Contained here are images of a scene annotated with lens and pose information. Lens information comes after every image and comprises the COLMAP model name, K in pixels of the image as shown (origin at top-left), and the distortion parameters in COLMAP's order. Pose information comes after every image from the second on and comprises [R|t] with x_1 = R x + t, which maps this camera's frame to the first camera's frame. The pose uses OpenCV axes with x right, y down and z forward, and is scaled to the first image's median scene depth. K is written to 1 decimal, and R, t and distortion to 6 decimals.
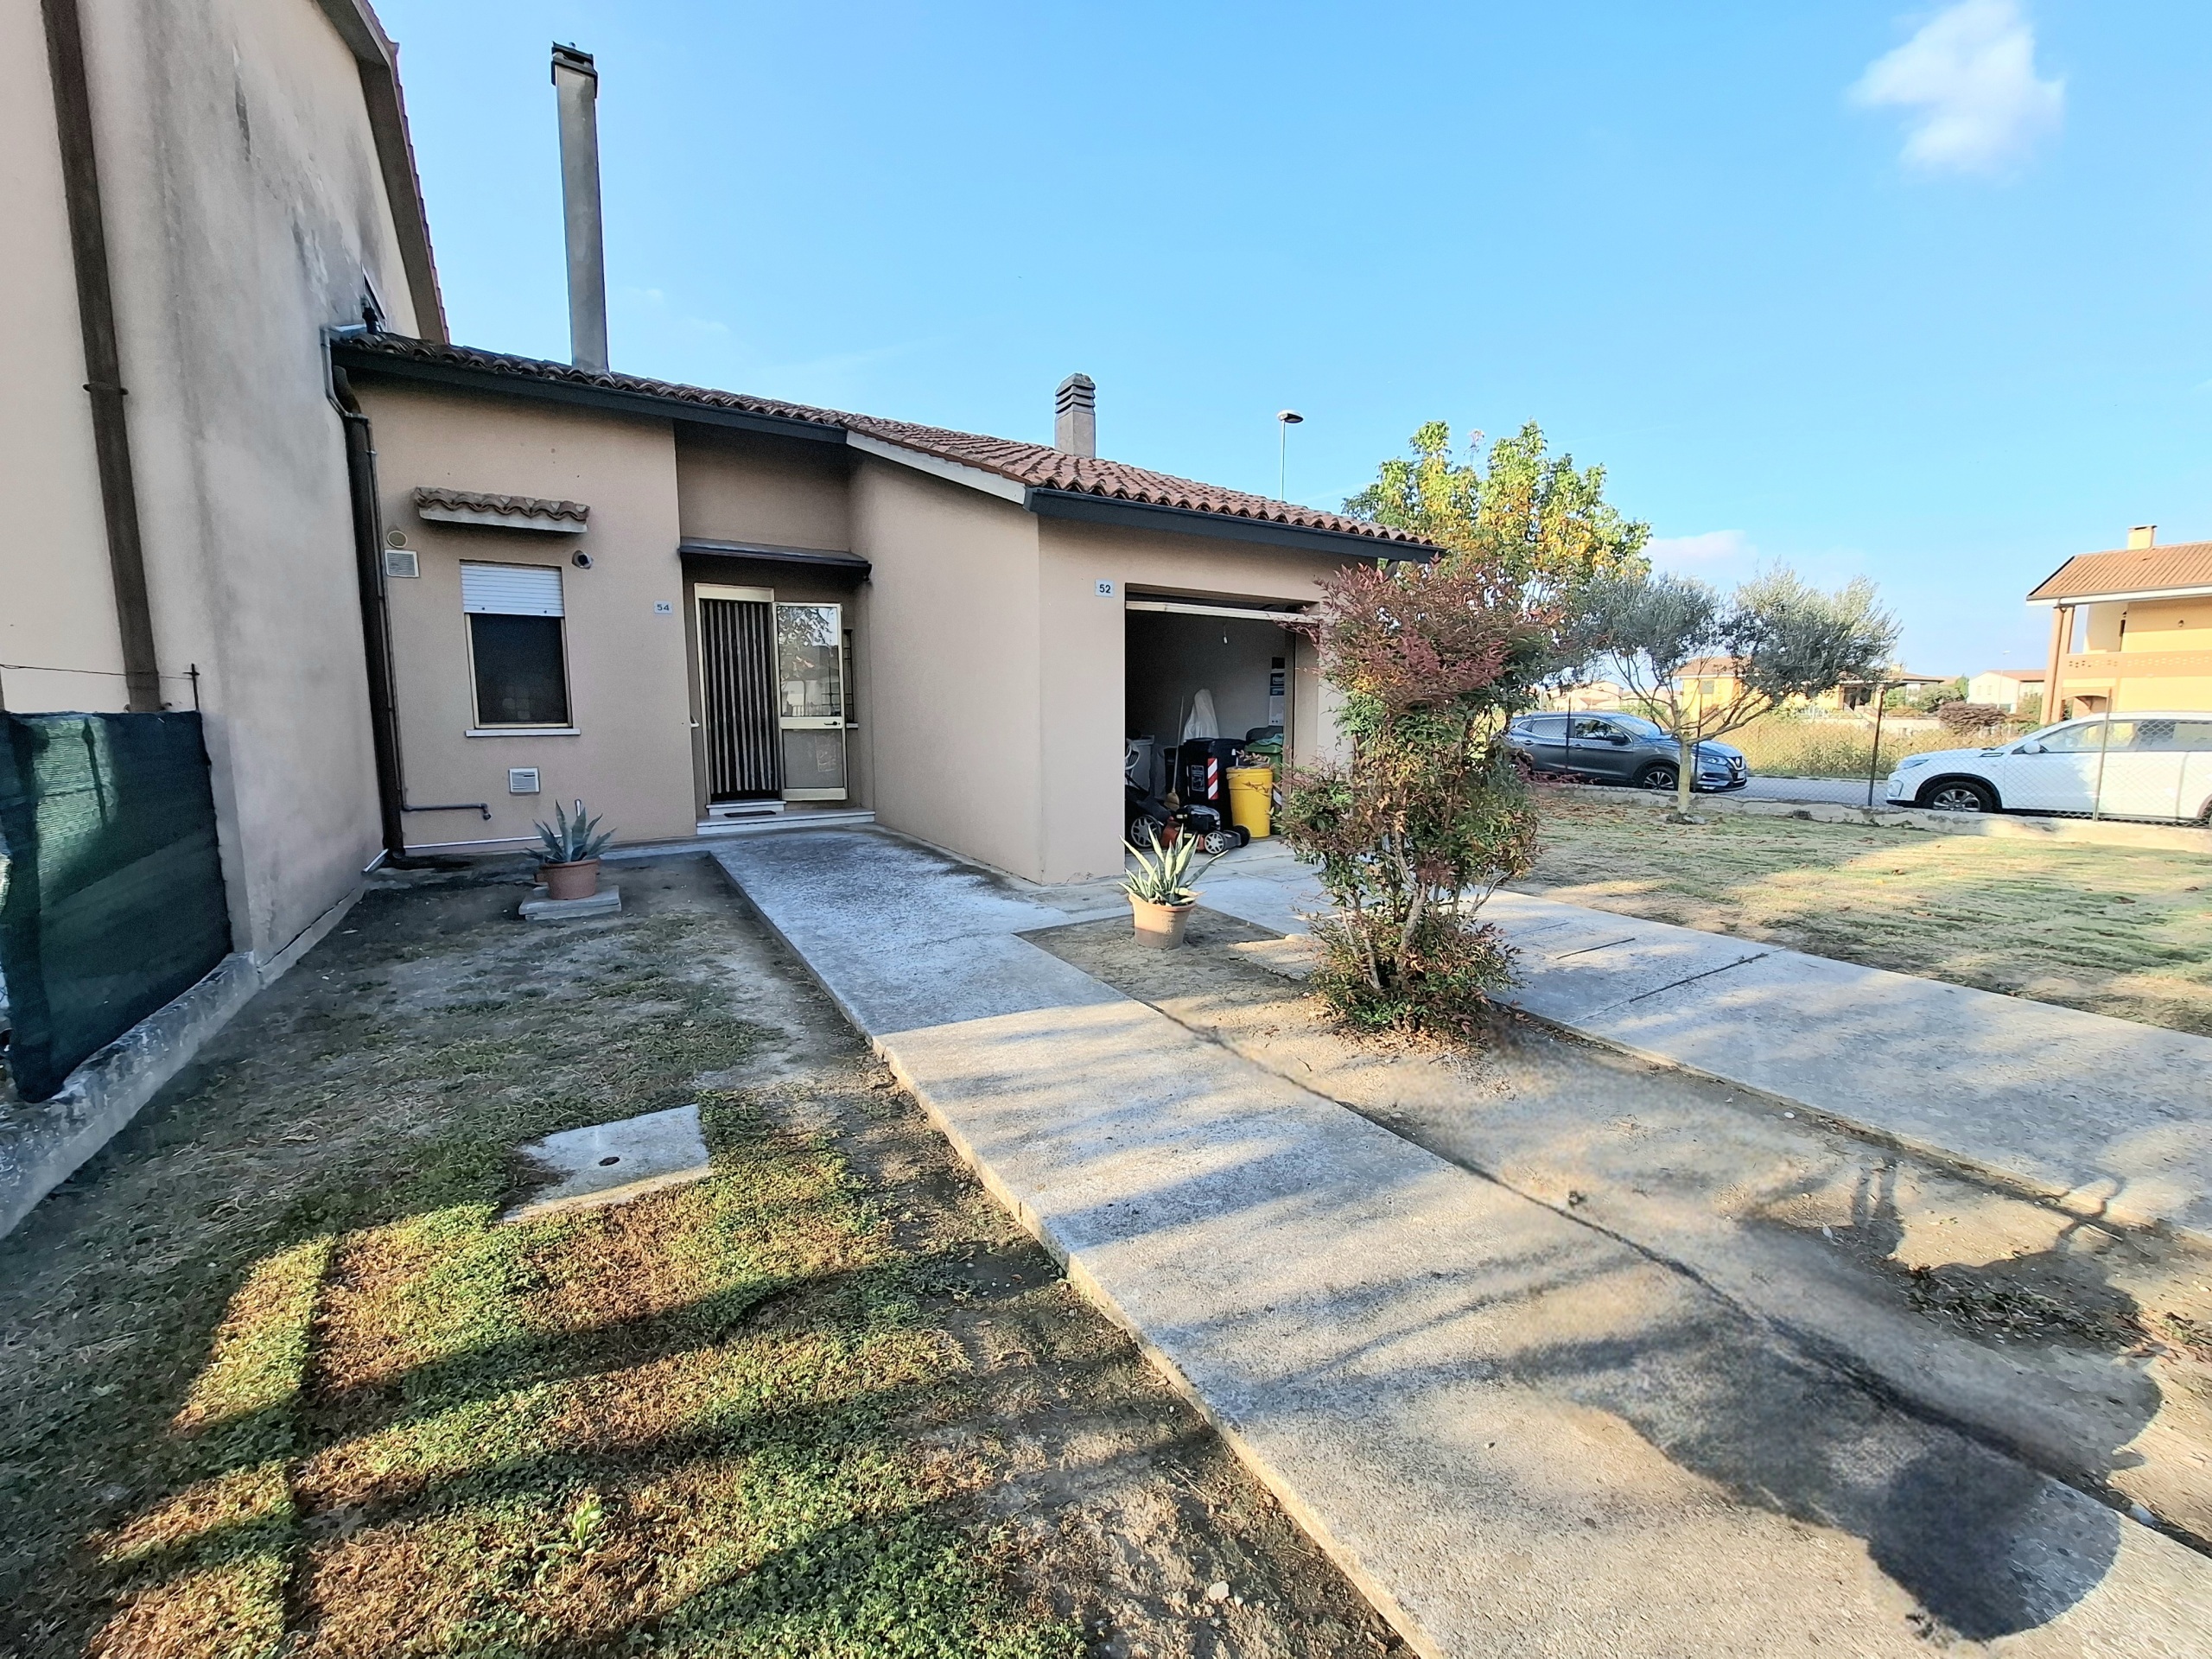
lens RADIAL K [[845.5, 0, 1106.0], [0, 845.5, 829.5], [0, 0, 1]] dist [-0.005340, 0.000083]
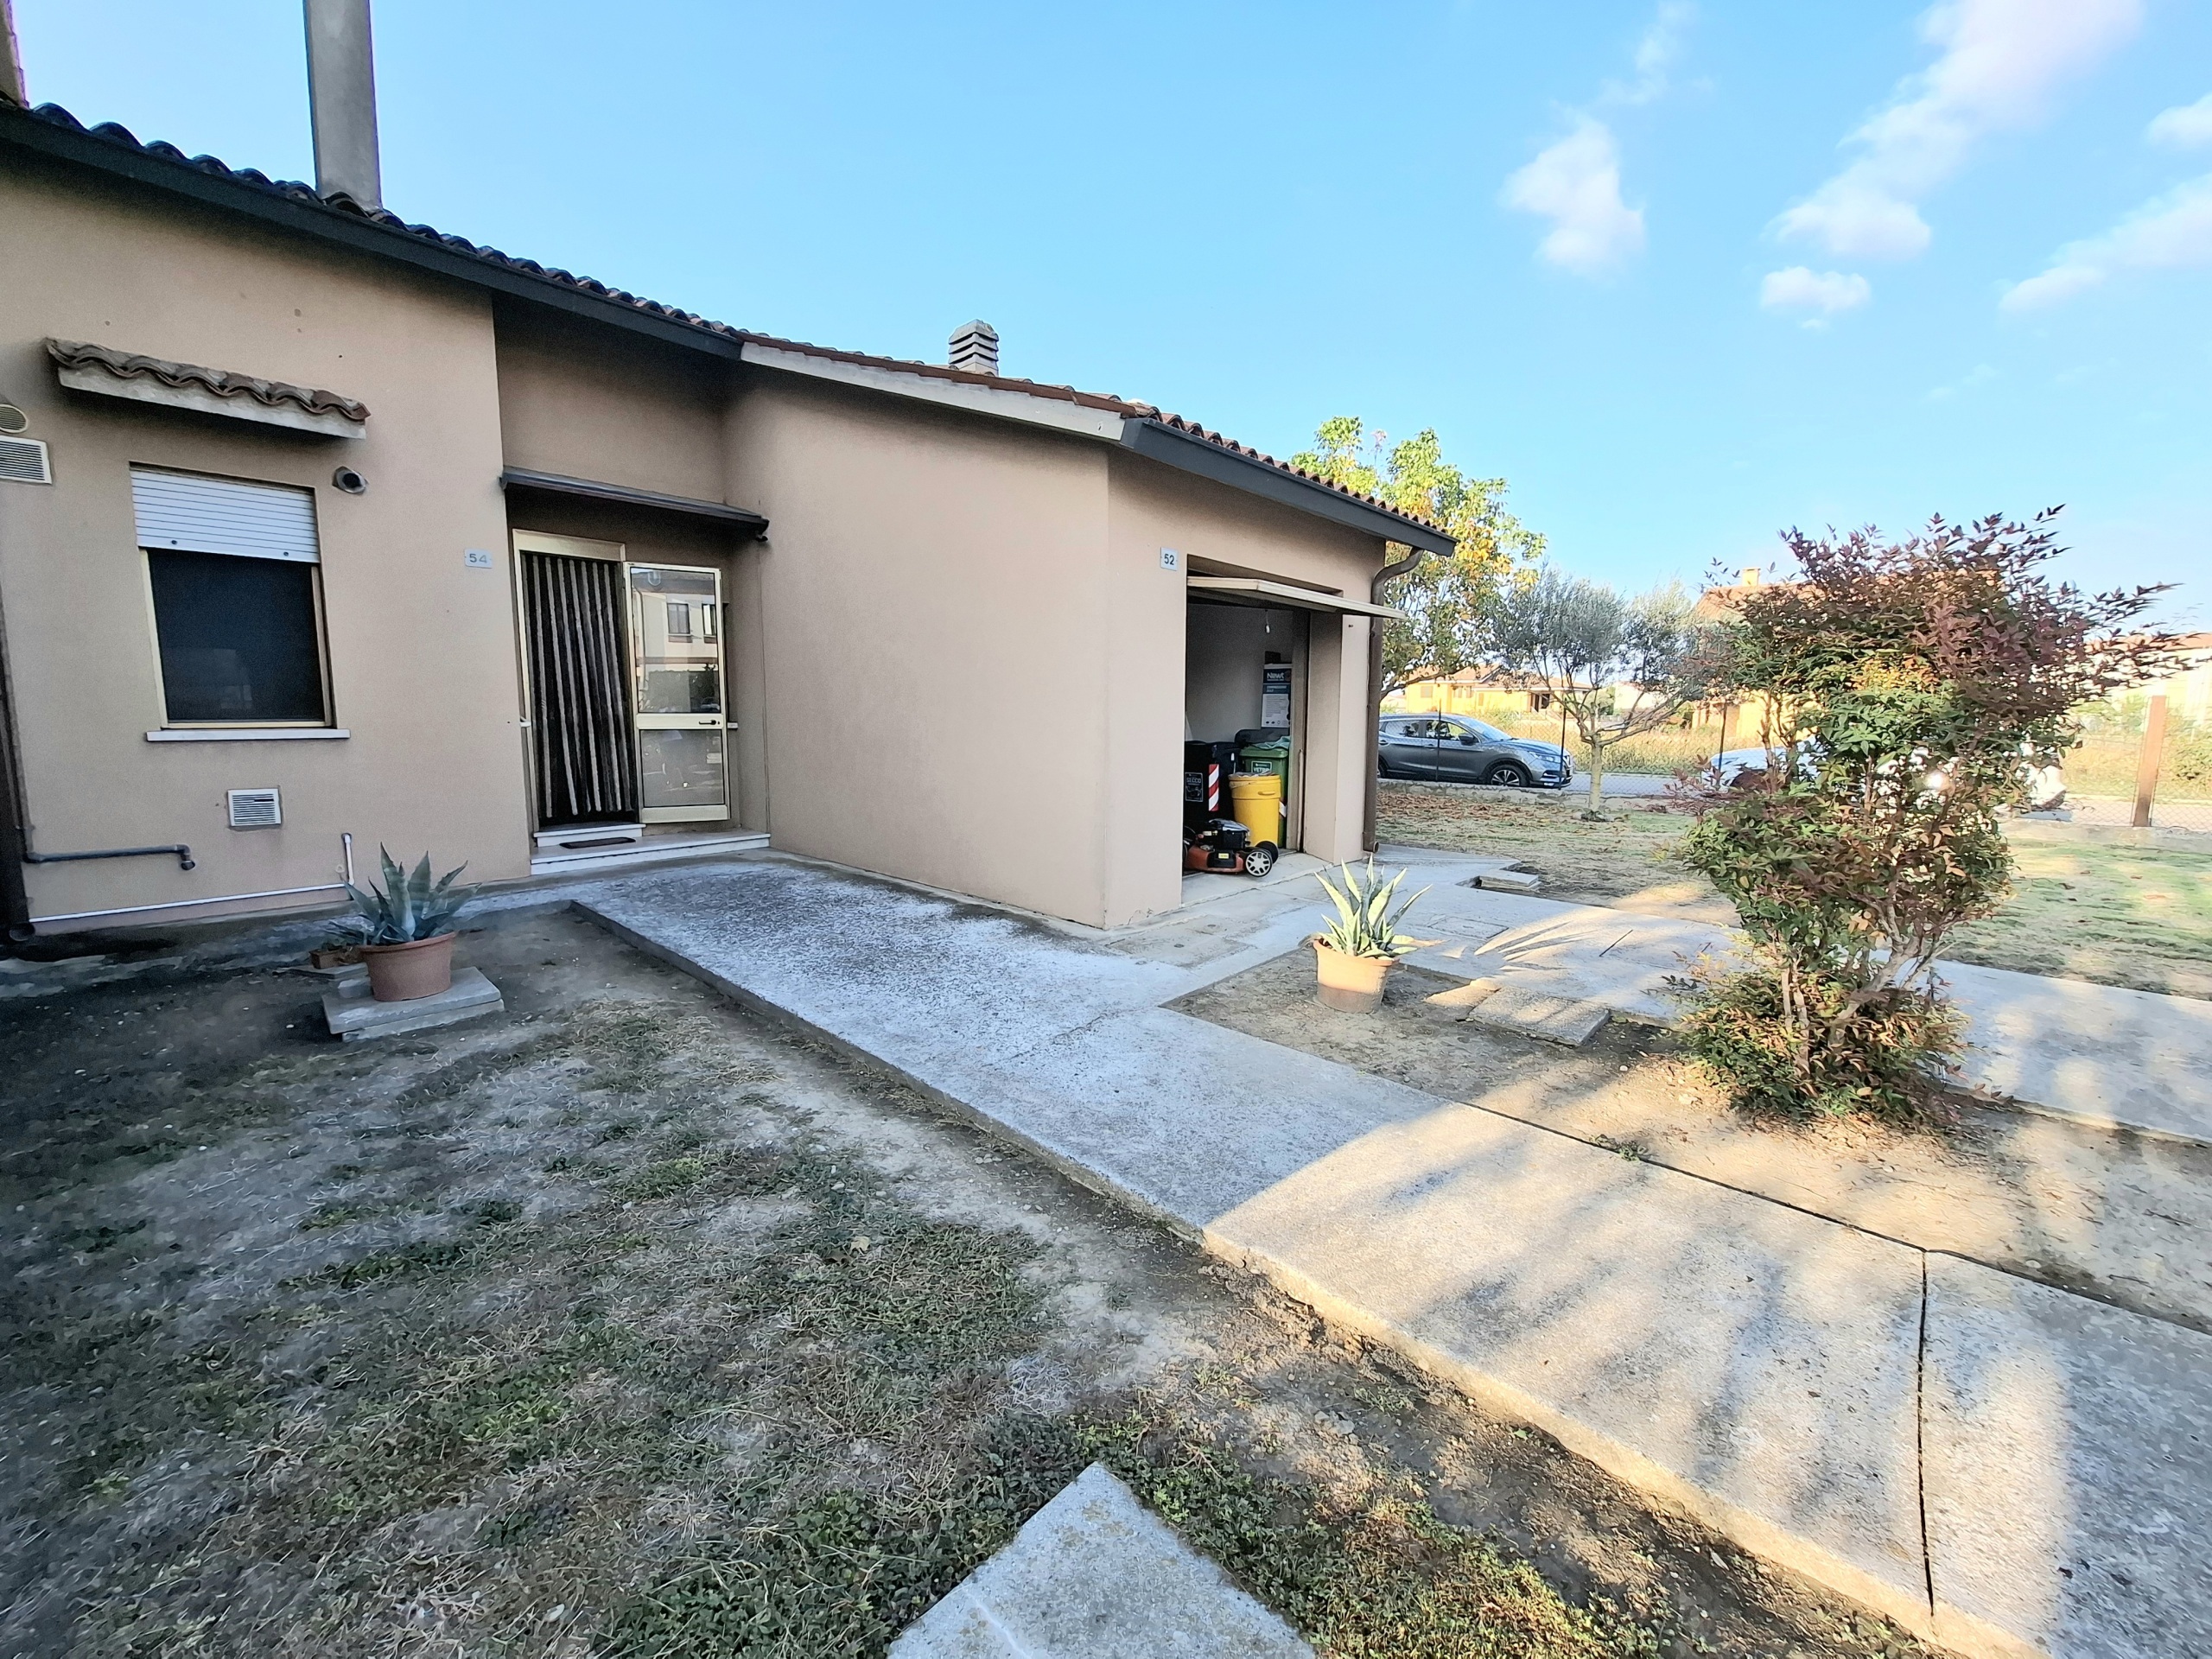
lens RADIAL K [[845.5, 0, 1106.0], [0, 845.5, 829.5], [0, 0, 1]] dist [-0.005340, 0.000083]
pose [[0.962493, -0.030250, 0.269615, -0.280904], [0.029786, 0.999539, 0.005813, -0.031422], [-0.269667, 0.002436, 0.962951, 0.230278]]
